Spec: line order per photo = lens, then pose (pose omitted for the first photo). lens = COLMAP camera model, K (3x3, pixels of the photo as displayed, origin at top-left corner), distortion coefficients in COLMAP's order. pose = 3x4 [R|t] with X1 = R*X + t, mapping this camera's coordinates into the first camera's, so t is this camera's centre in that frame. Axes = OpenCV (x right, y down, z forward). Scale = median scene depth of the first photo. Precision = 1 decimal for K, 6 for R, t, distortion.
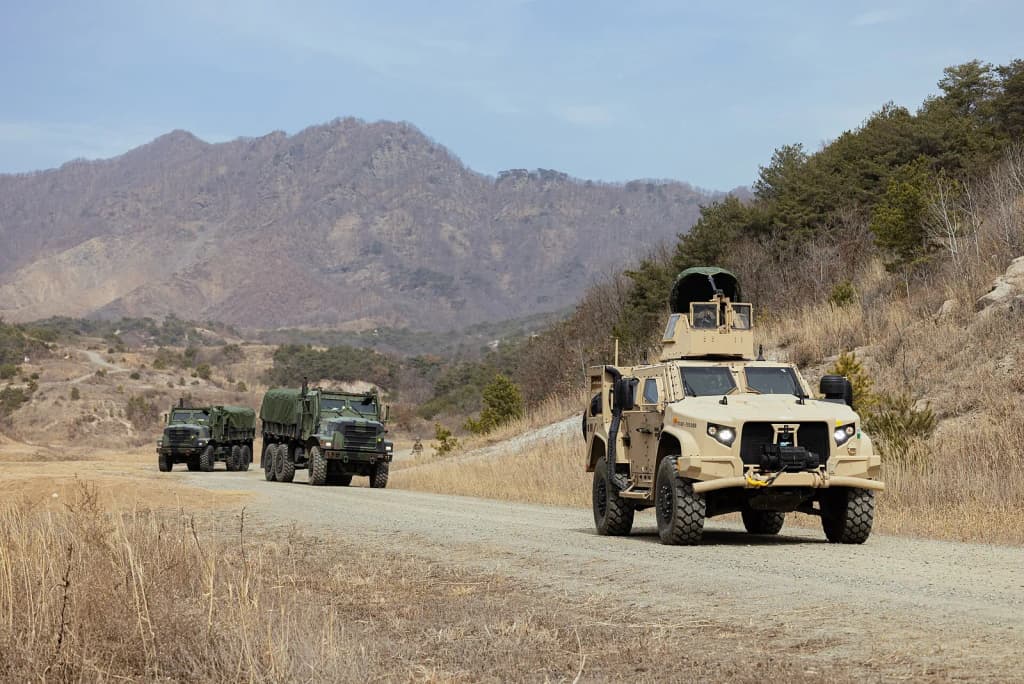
lens RADIAL K [[2097.7, 0, 512.0], [0, 2097.7, 342.0], [0, 0, 1]] dist [0.242088, -0.205373]
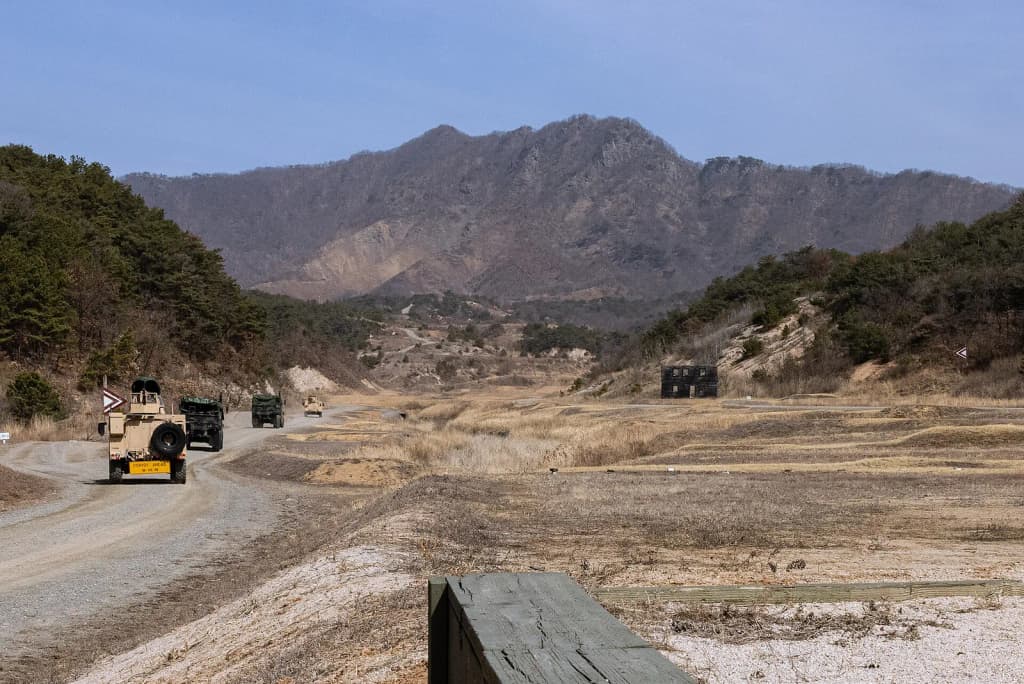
lens RADIAL K [[2097.7, 0, 512.0], [0, 2097.7, 342.0], [0, 0, 1]] dist [0.242088, -0.205373]
pose [[0.992910, -0.010624, -0.118396, 0.026573], [0.014145, 0.999481, 0.028938, -0.013177], [0.118027, -0.030407, 0.992545, -0.231668]]
